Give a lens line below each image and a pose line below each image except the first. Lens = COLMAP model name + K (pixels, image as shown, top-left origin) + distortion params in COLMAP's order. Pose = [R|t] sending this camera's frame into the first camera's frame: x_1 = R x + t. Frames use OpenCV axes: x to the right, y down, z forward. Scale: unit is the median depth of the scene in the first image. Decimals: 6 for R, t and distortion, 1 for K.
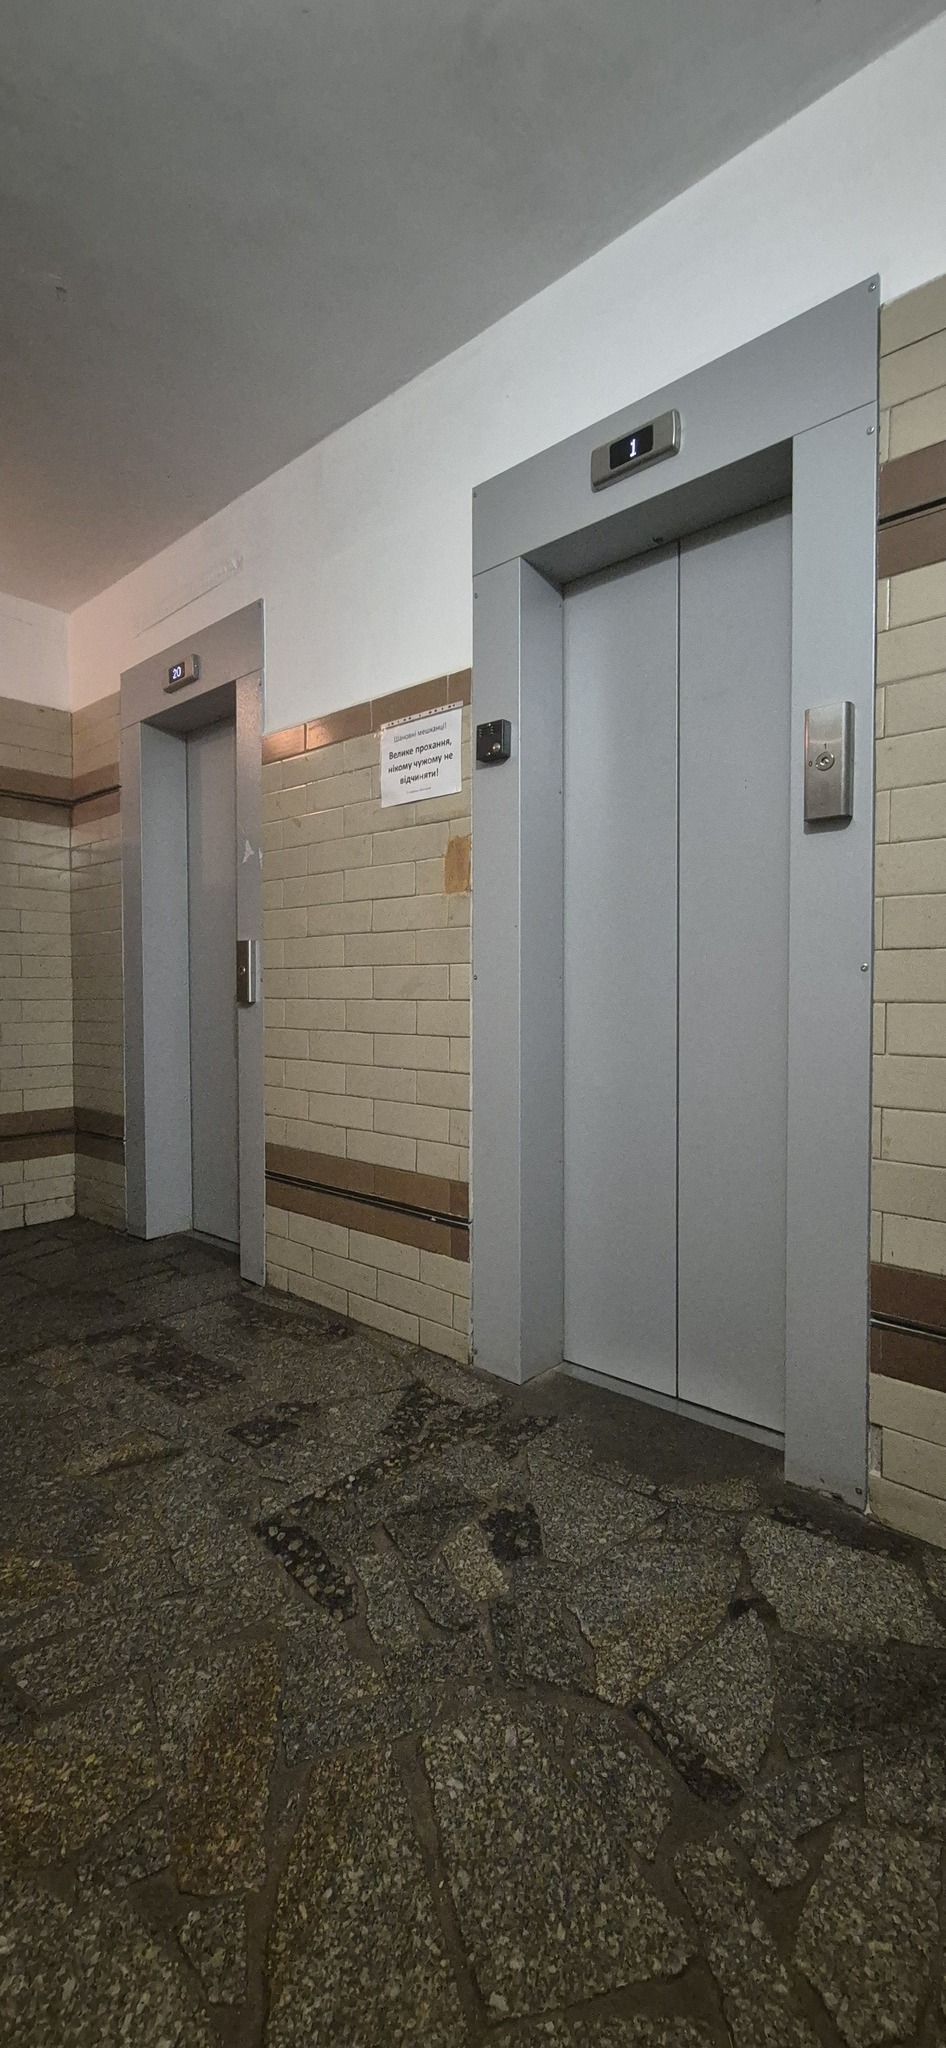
lens RADIAL K [[824.6, 0, 467.7], [0, 824.6, 1017.1], [0, 0, 1]] dist [-0.004476, 0.000790]
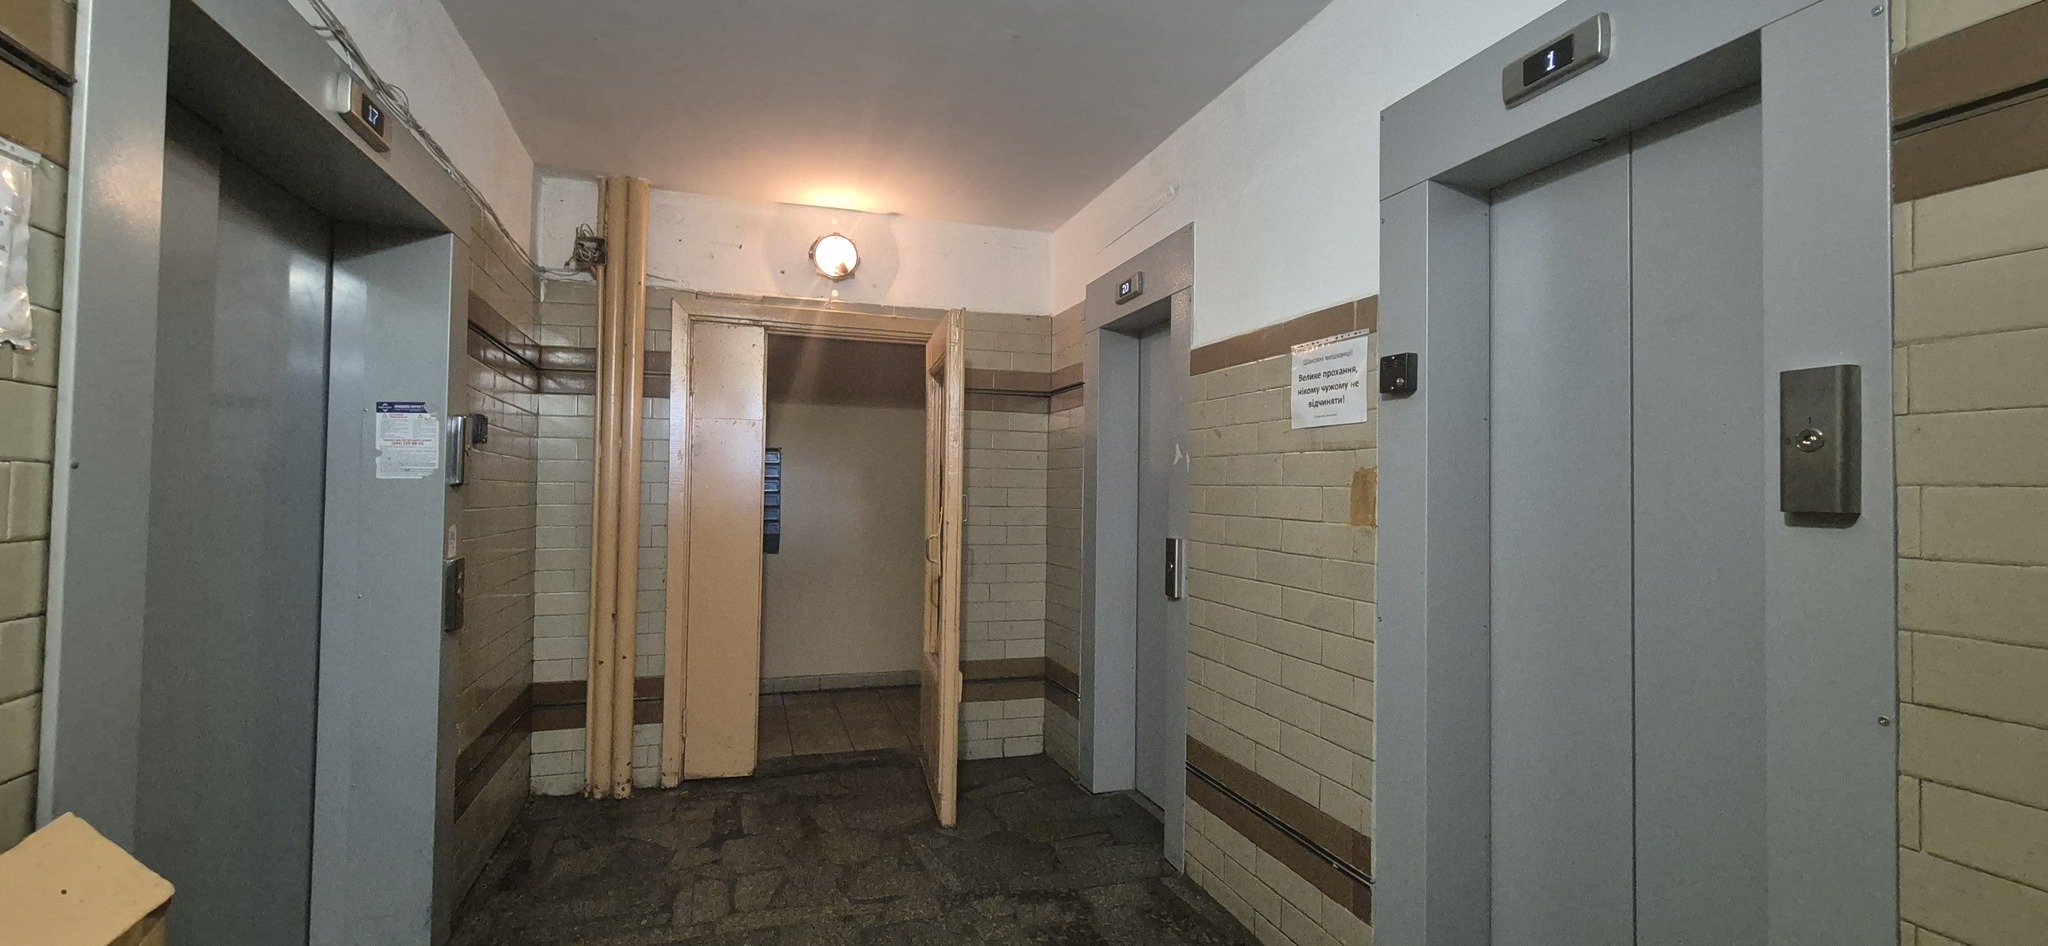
lens RADIAL K [[824.6, 0, 1027.8], [0, 824.6, 475.1], [0, 0, 1]] dist [-0.004476, 0.000790]
pose [[0.862187, 0.004037, -0.506575, 0.133938], [-0.030060, 0.998614, -0.043204, -0.154507], [0.505698, 0.052478, 0.861113, -0.017587]]
